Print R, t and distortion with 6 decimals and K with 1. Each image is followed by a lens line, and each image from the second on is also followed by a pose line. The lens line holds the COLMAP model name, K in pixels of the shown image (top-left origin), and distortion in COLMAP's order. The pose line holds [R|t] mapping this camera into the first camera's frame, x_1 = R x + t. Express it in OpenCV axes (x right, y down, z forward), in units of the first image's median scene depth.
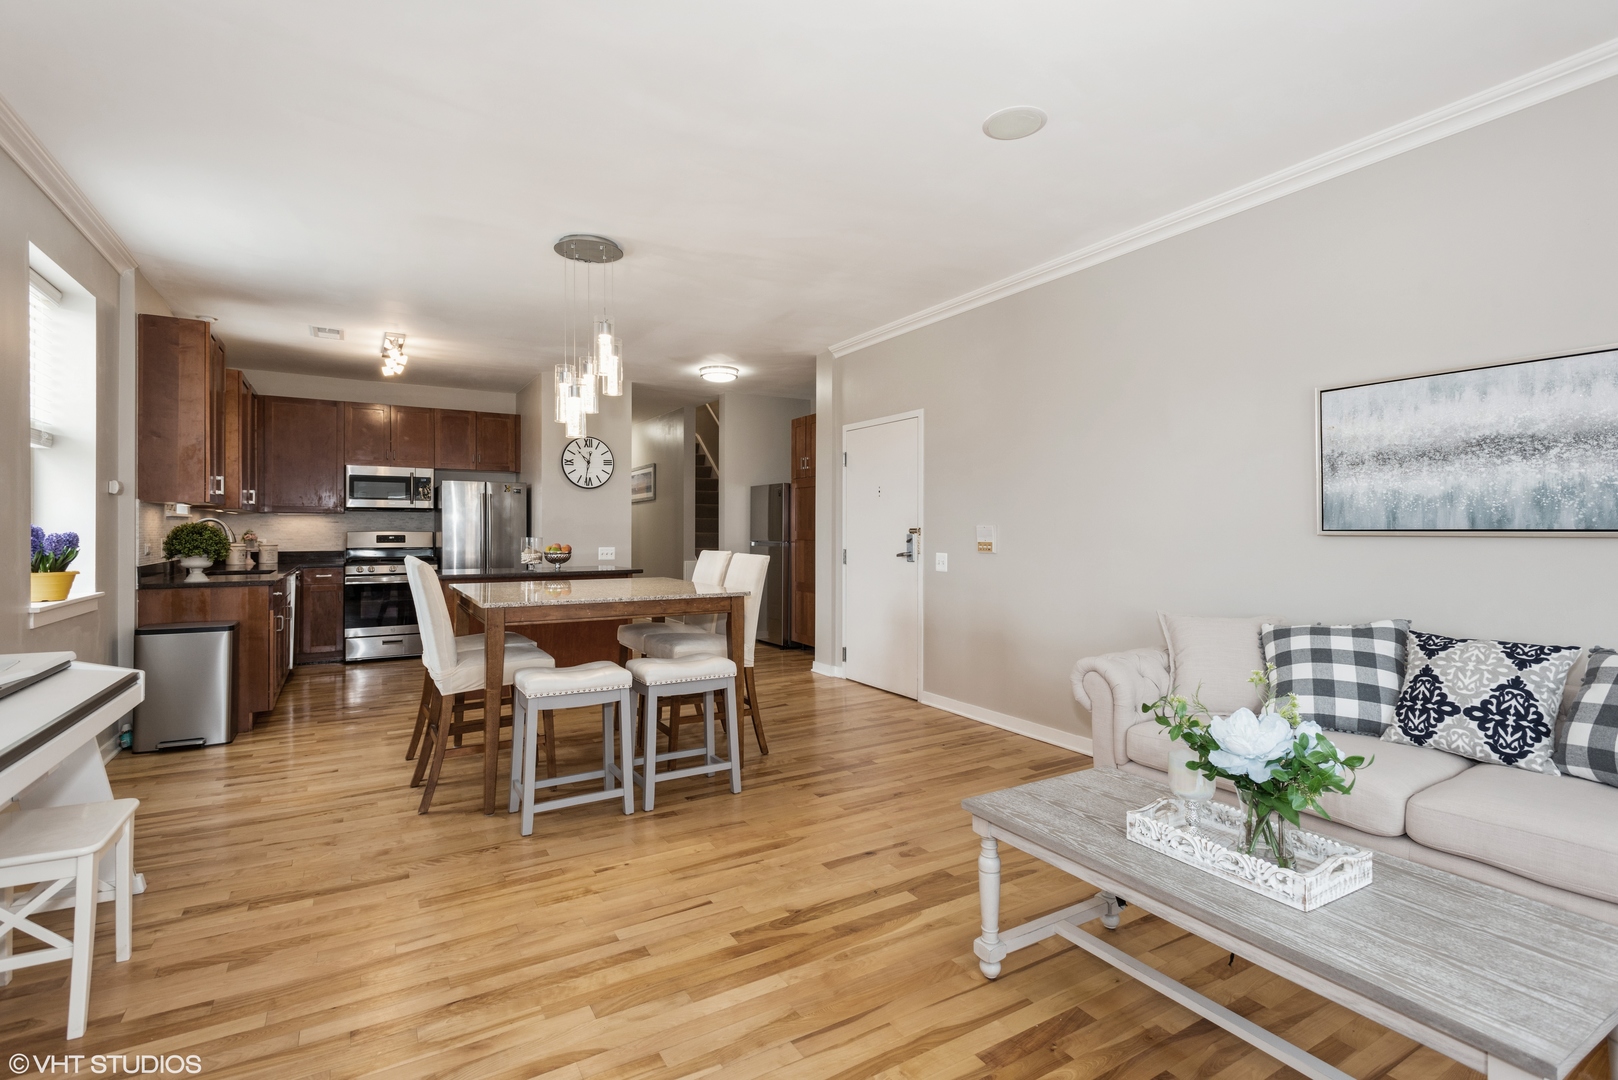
lens RADIAL K [[753.9, 0, 809.0], [0, 753.9, 540.0], [0, 0, 1]] dist [0.012391, 0.000093]
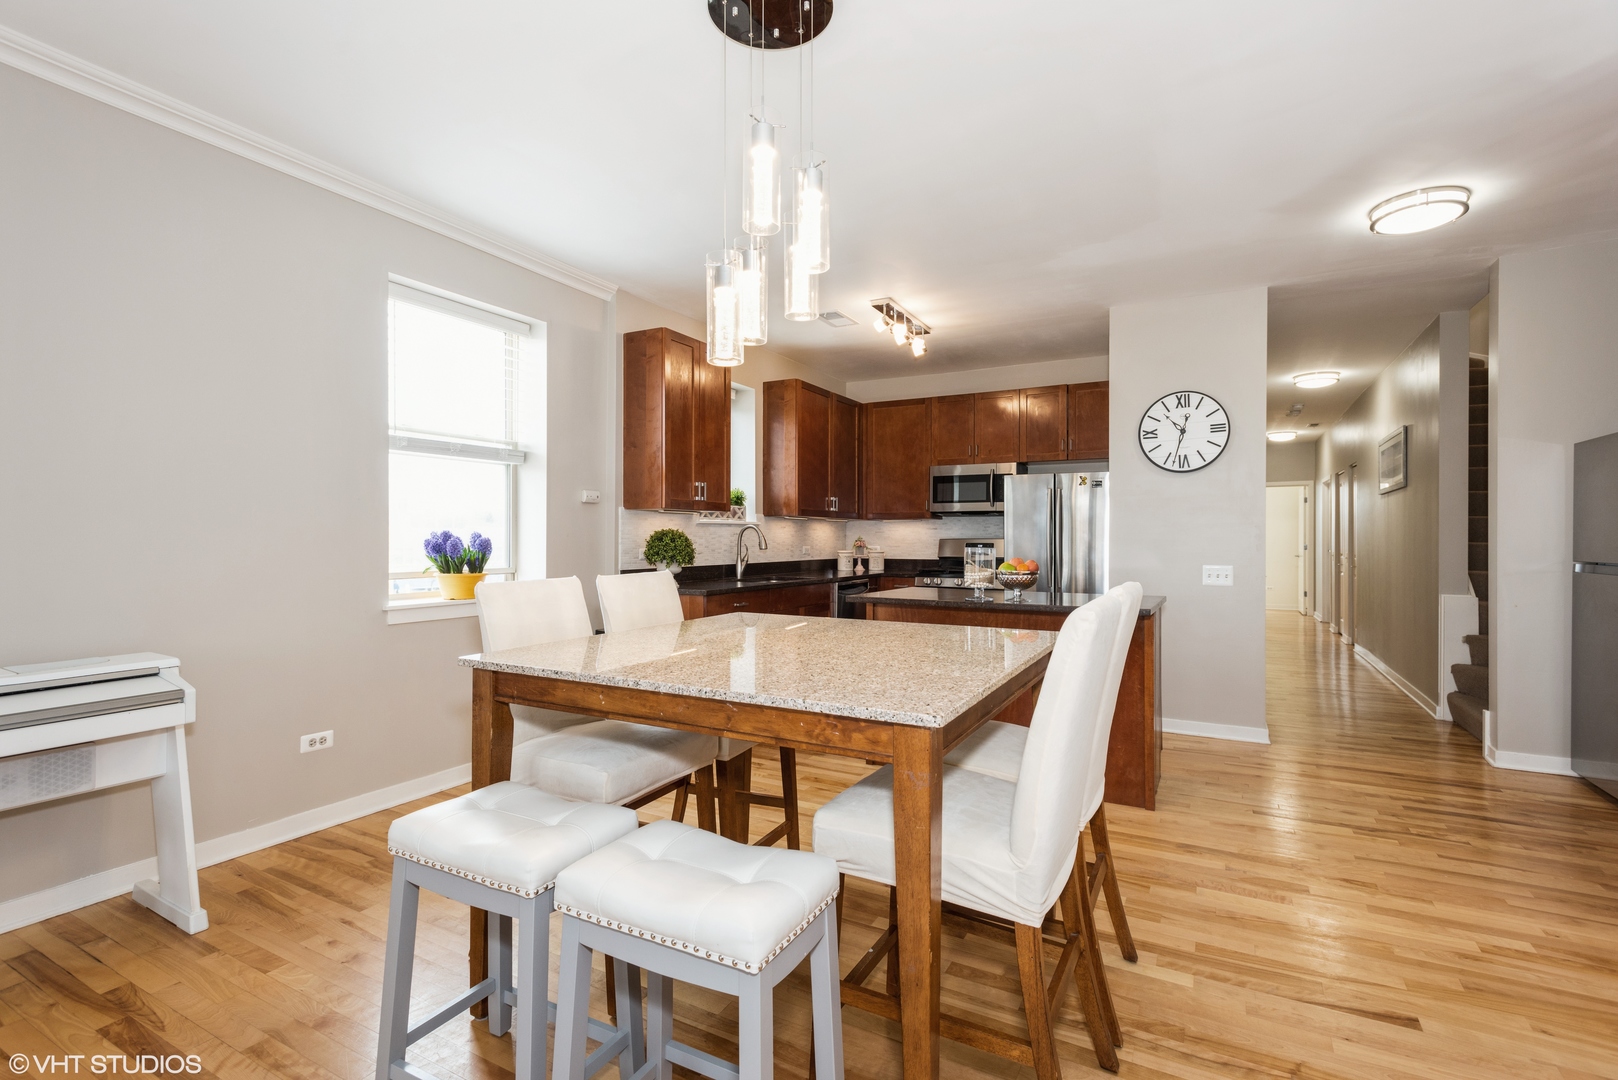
lens RADIAL K [[753.9, 0, 809.0], [0, 753.9, 540.0], [0, 0, 1]] dist [0.012391, 0.000093]
pose [[0.510022, 0.004528, -0.860149, 0.097611], [-0.013391, 0.999907, -0.002676, -0.005045], [0.860057, 0.012883, 0.510035, 0.407470]]
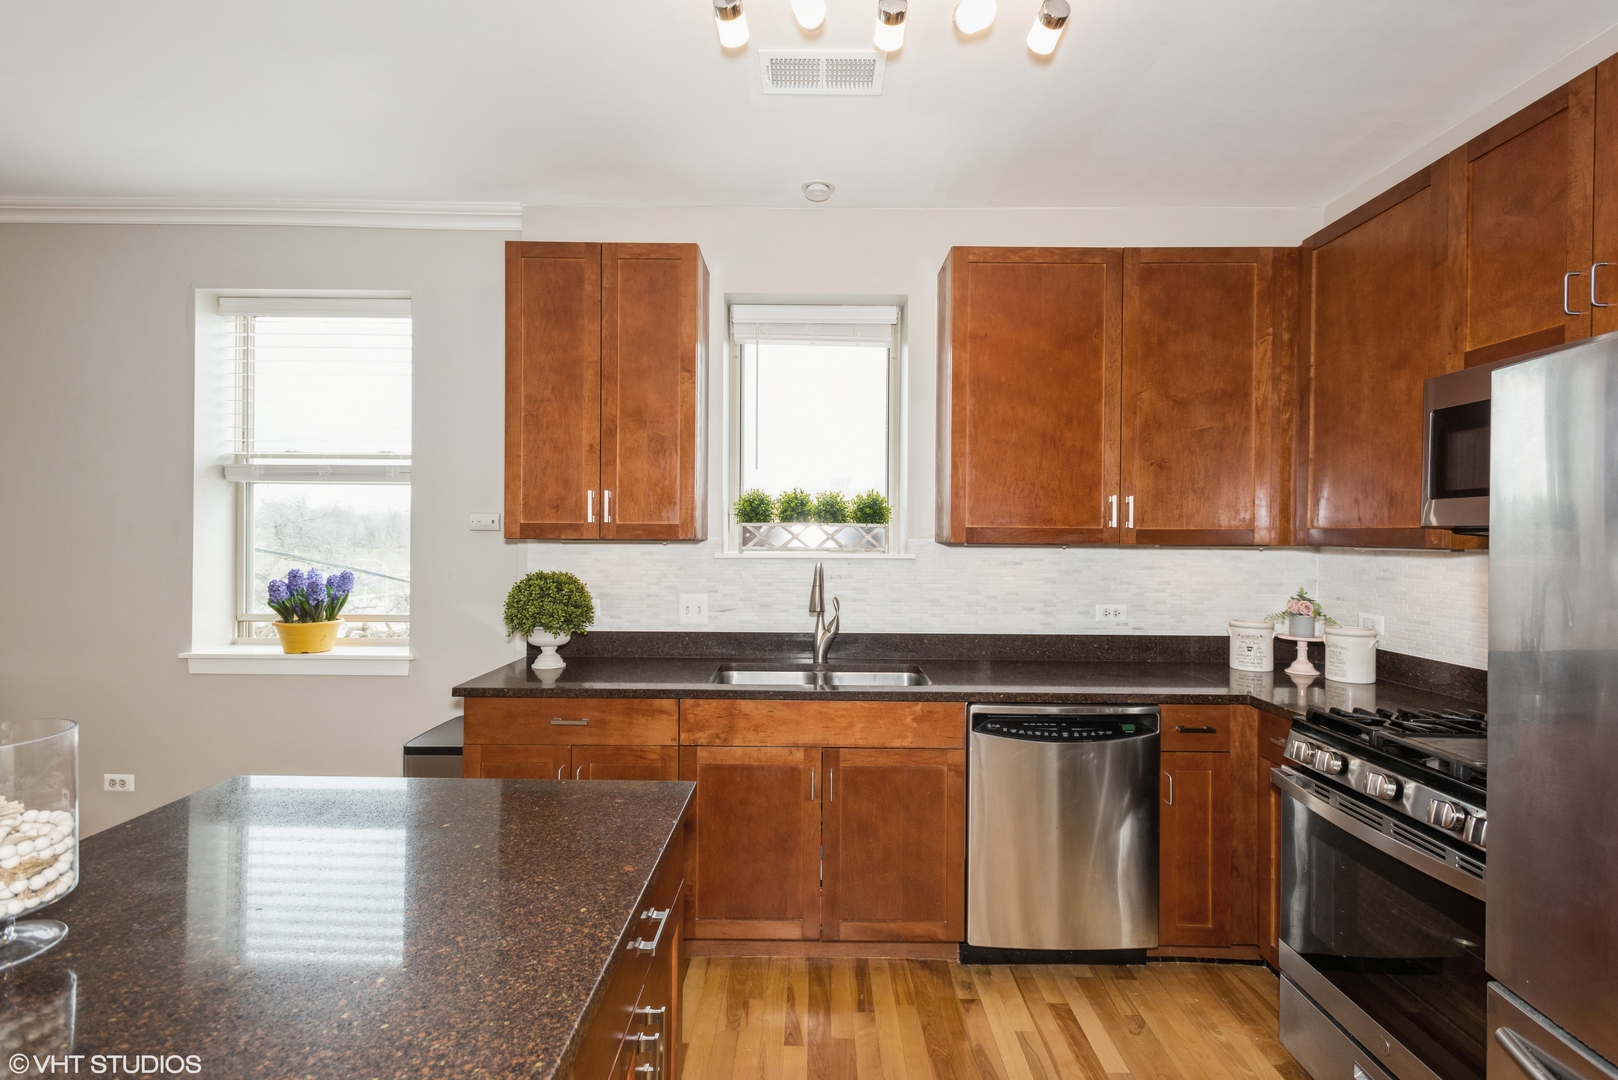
lens RADIAL K [[753.9, 0, 809.0], [0, 753.9, 540.0], [0, 0, 1]] dist [0.012391, 0.000093]
pose [[-0.511004, -0.004082, -0.859569, -0.236447], [-0.018510, 0.999809, 0.006256, -0.034274], [0.859379, 0.019108, -0.510982, 0.929489]]
